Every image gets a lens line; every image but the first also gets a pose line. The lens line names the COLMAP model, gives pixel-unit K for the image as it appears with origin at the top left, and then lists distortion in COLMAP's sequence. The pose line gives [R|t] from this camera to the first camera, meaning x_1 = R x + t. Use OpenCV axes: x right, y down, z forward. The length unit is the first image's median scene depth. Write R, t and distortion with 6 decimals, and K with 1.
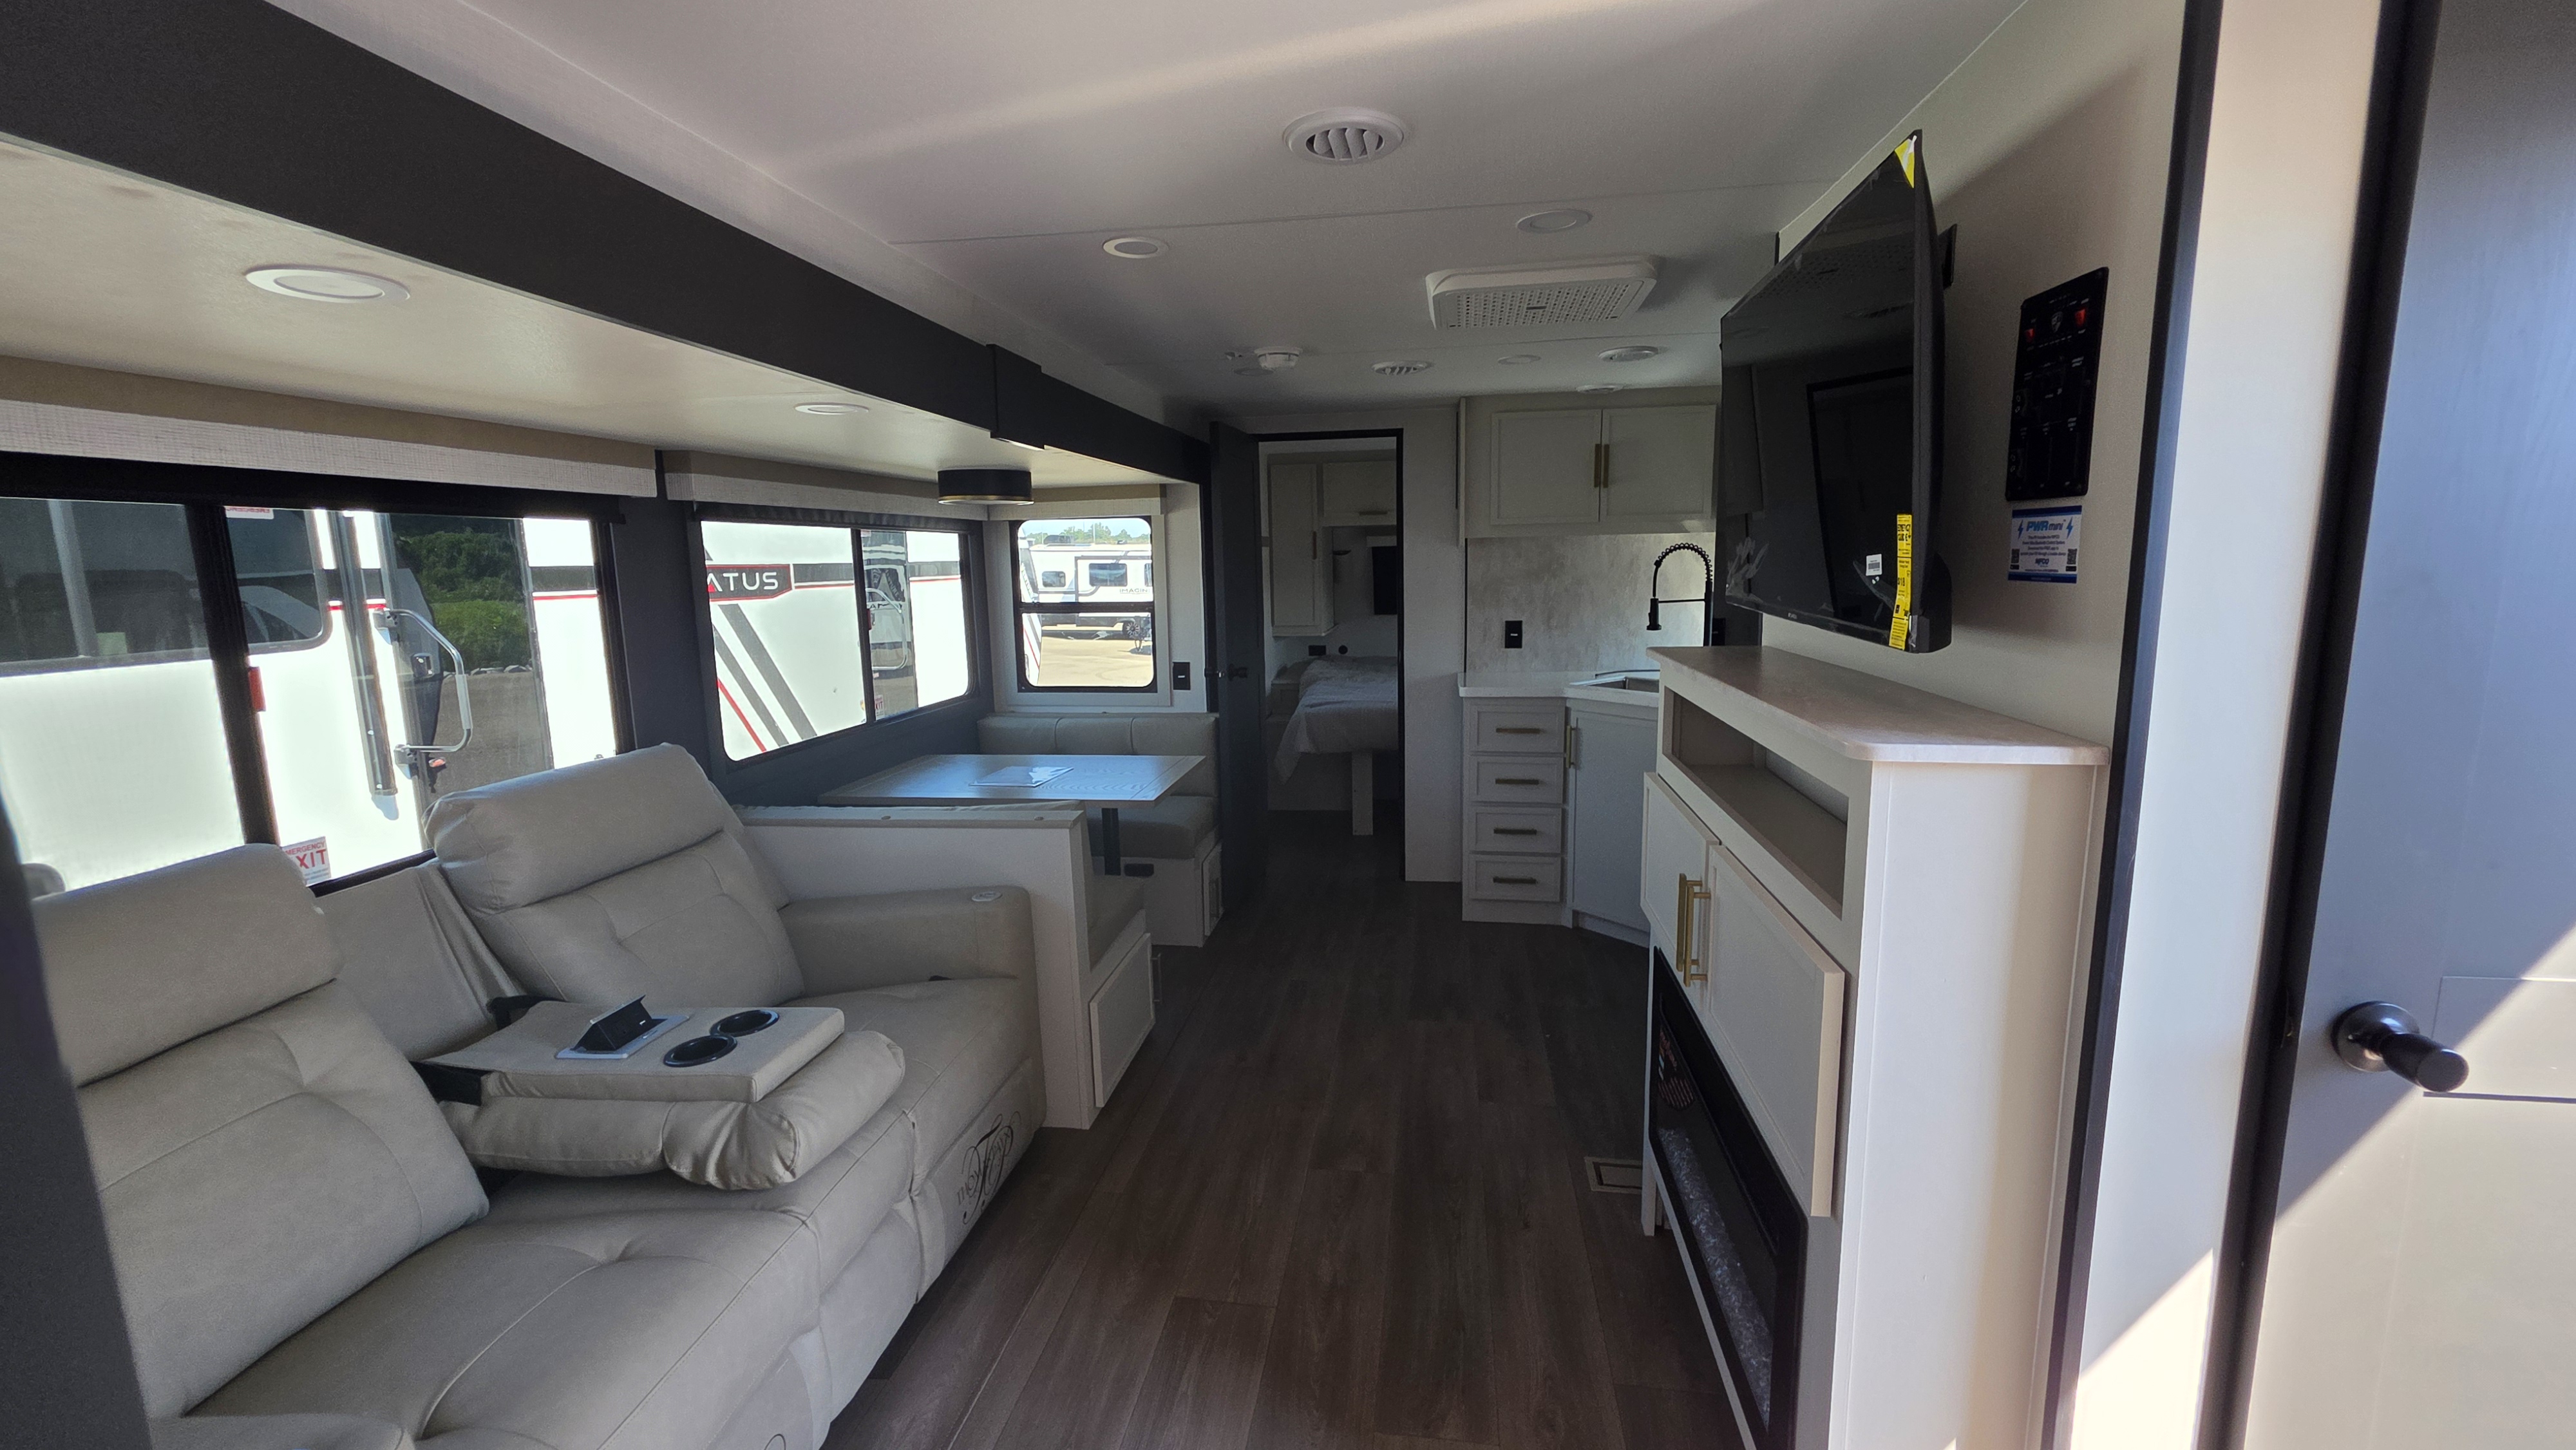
lens RADIAL K [[1043.3, 0, 1291.2], [0, 1043.3, 731.9], [0, 0, 1]] dist [0.000362, -0.000734]
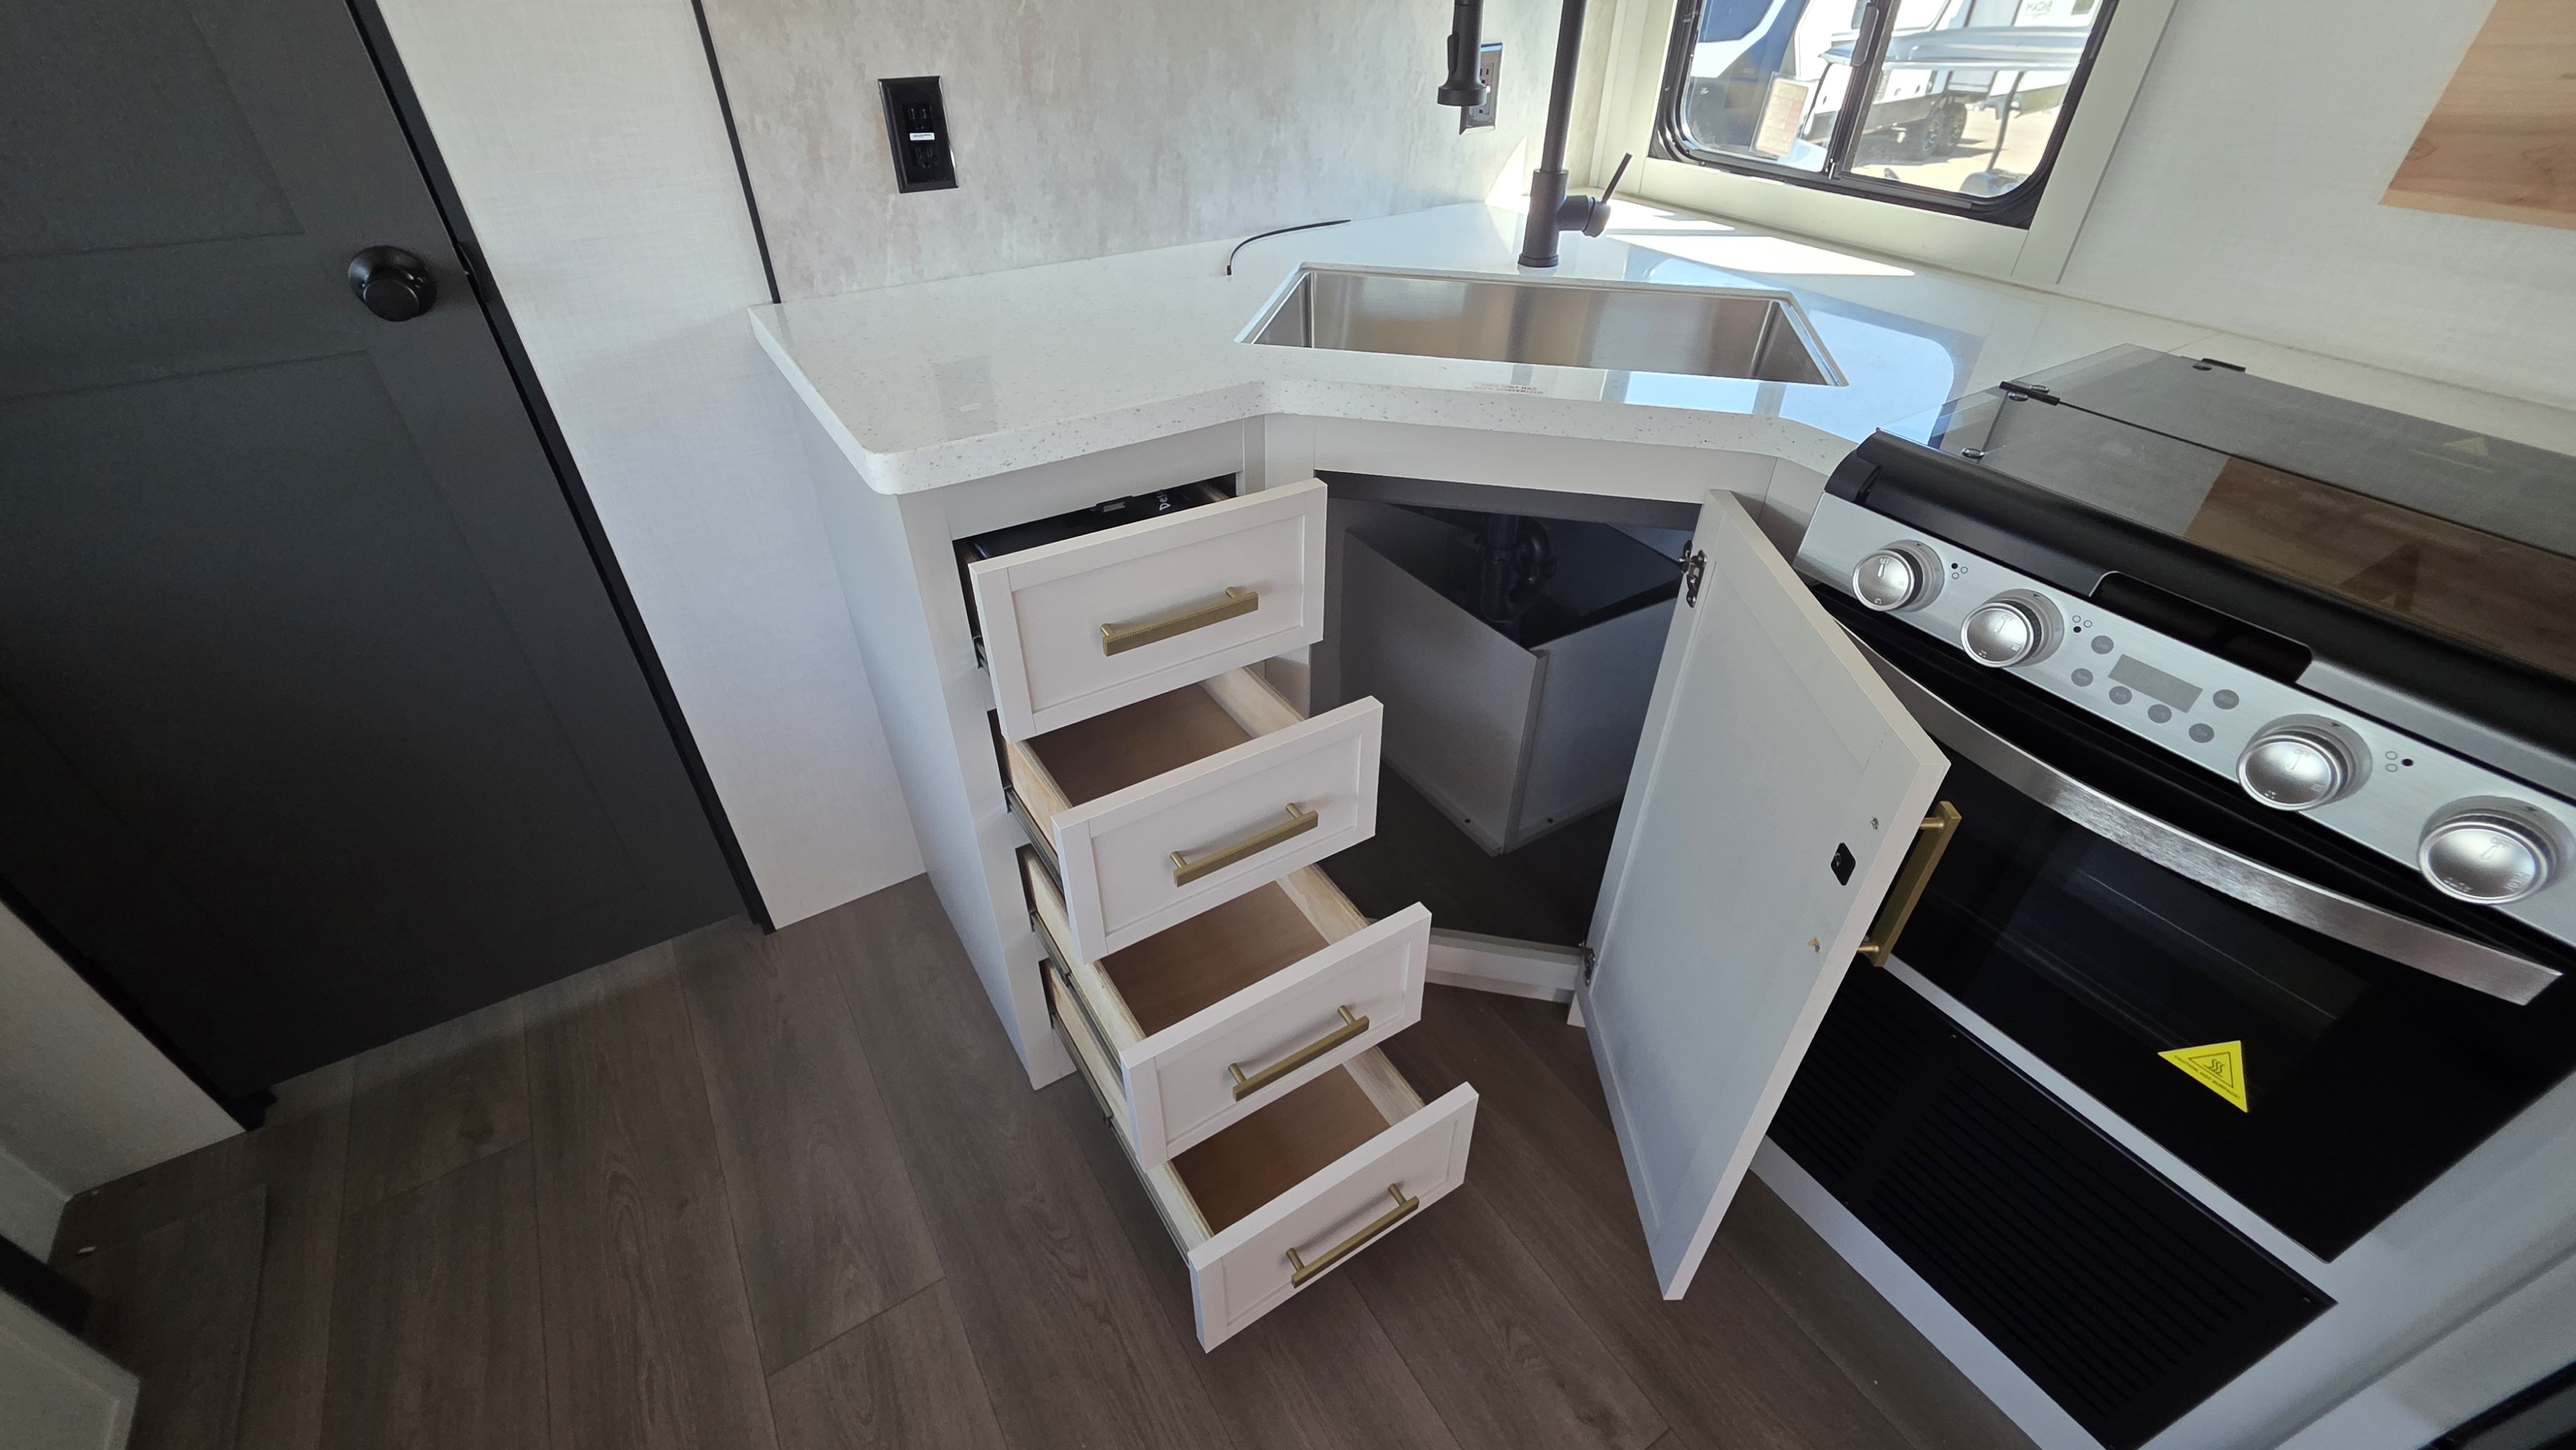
lens RADIAL K [[1043.3, 0, 1294.2], [0, 1043.3, 719.1], [0, 0, 1]] dist [0.000362, -0.000734]
pose [[0.757256, -0.374255, 0.535254, 0.092638], [0.087994, 0.870527, 0.484190, -0.093817], [-0.647164, -0.319557, 0.692144, 0.777211]]
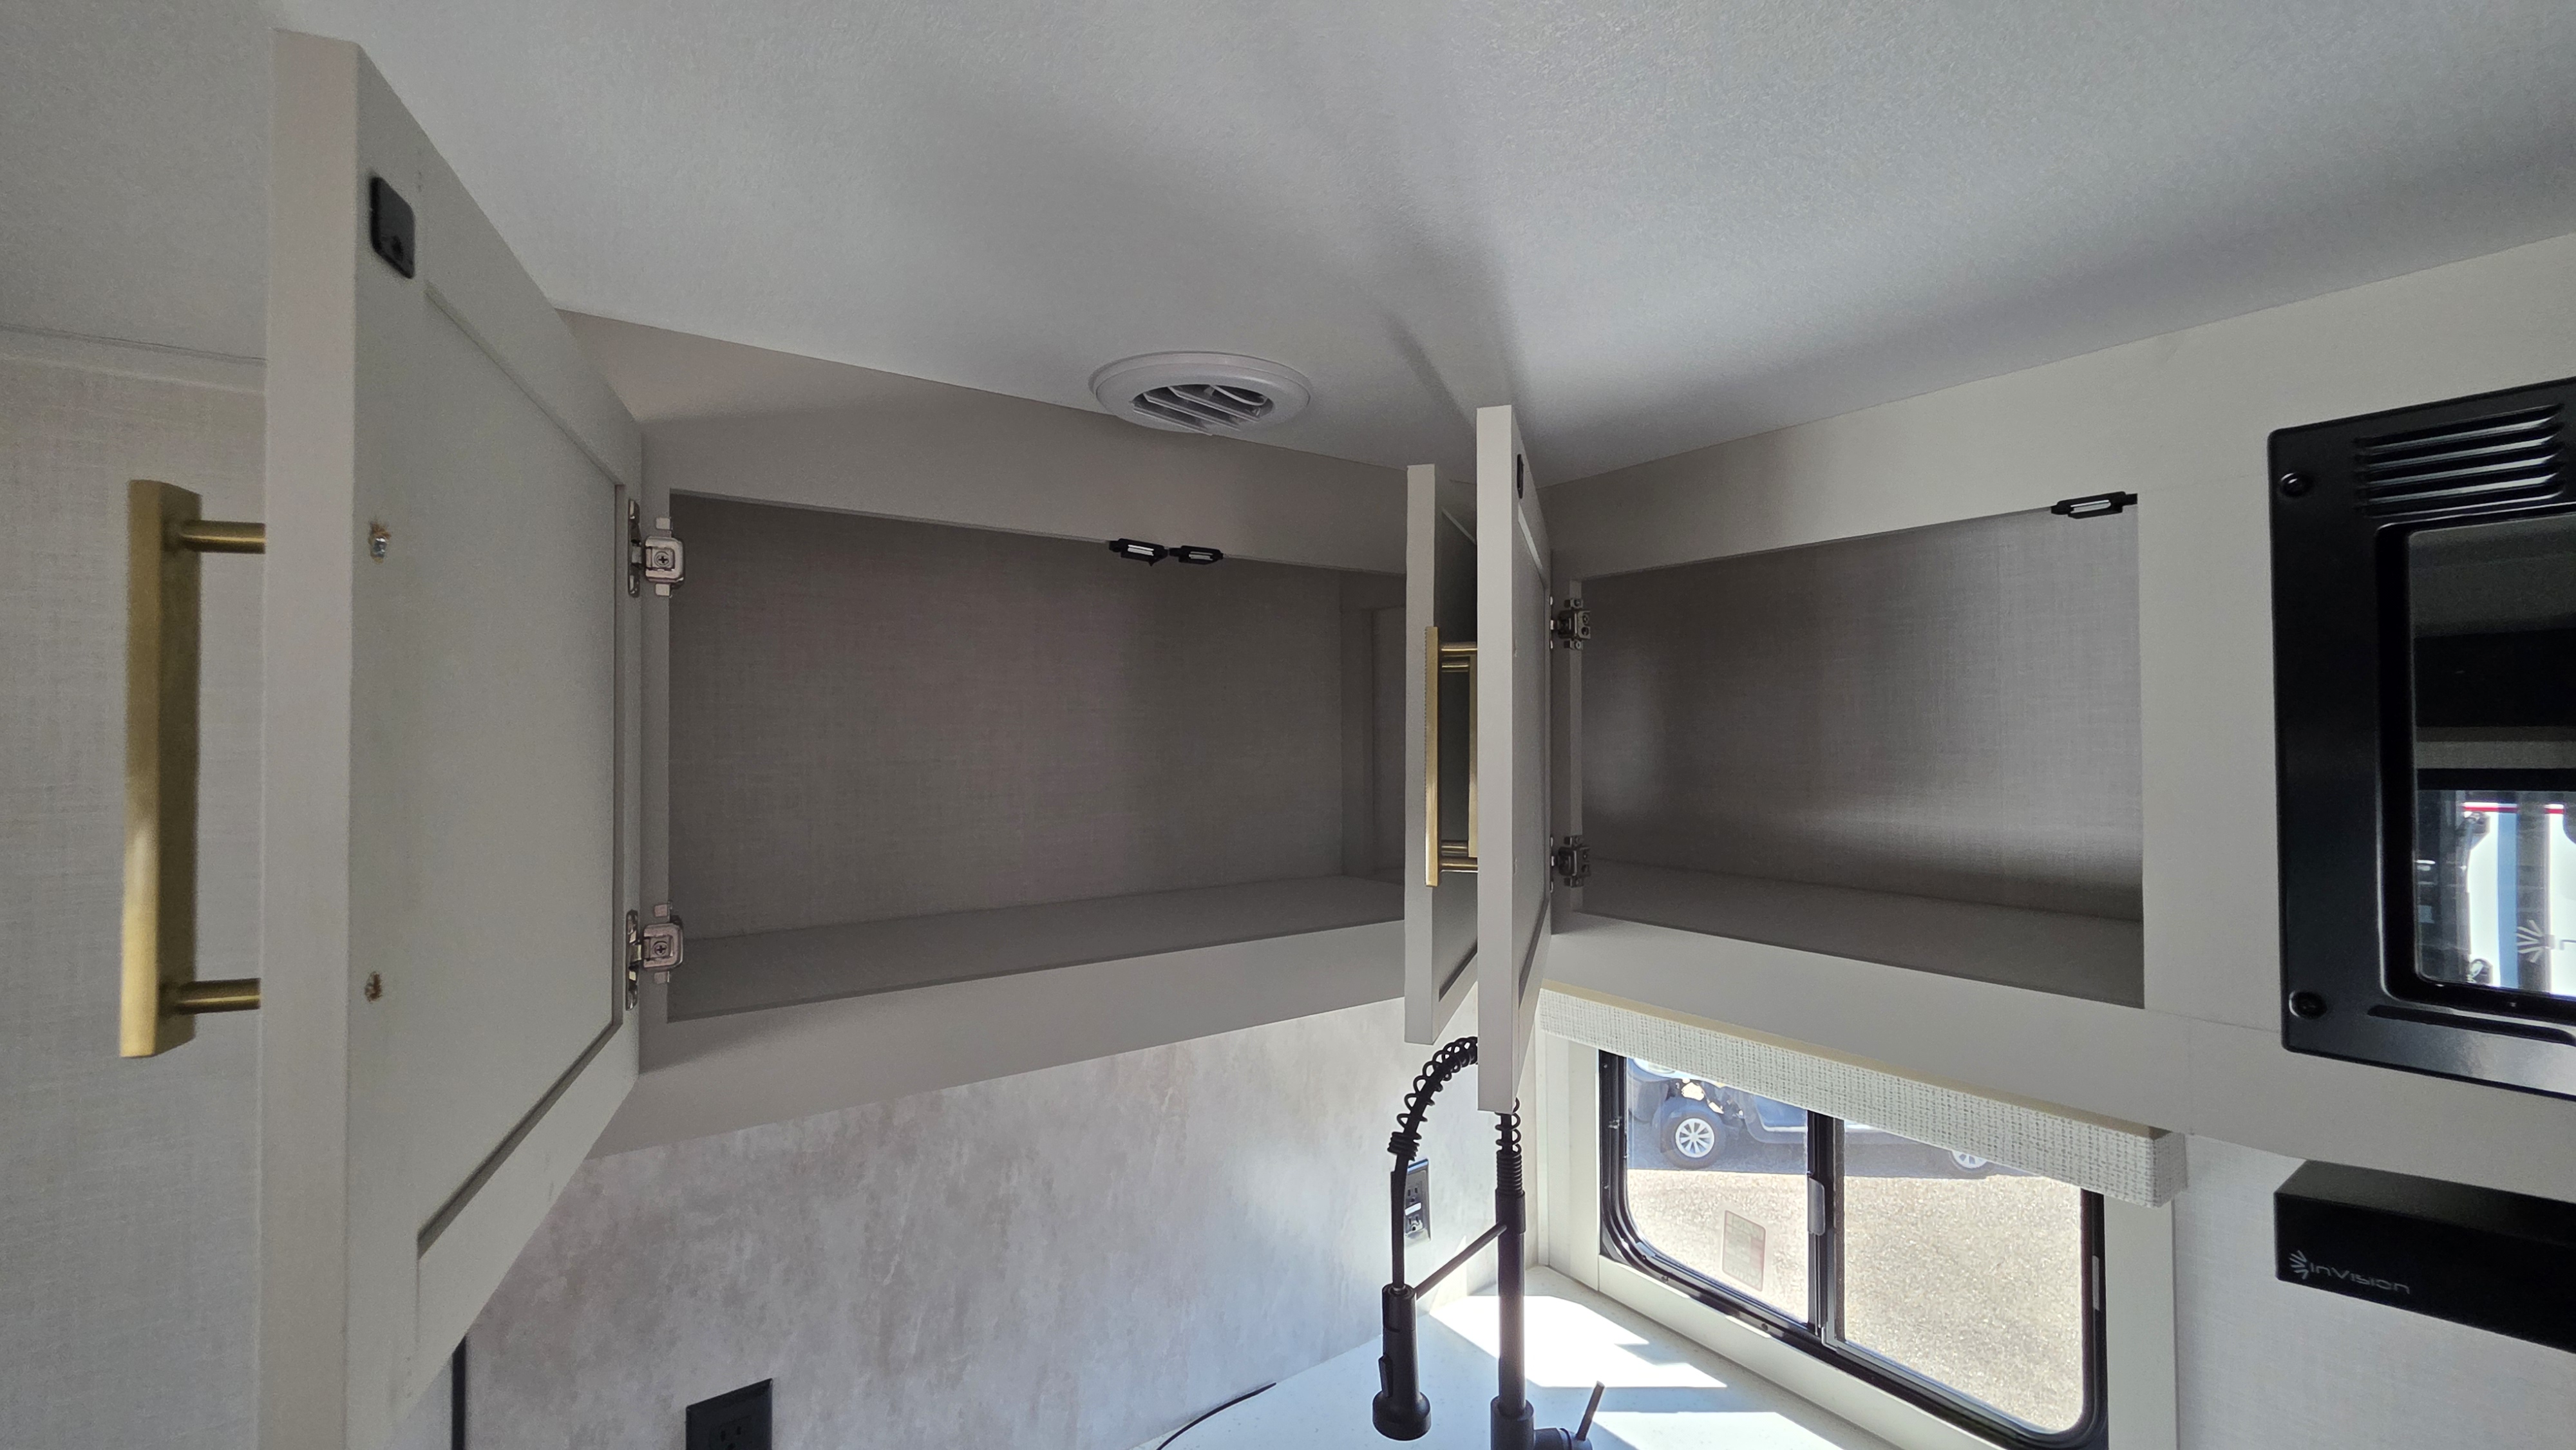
lens RADIAL K [[1043.3, 0, 1283.7], [0, 1043.3, 720.5], [0, 0, 1]] dist [0.000362, -0.000734]
pose [[0.721766, 0.028547, 0.691548, 0.157937], [0.106913, 0.982559, -0.152144, -0.223512], [-0.683830, 0.183748, 0.706126, 0.822896]]
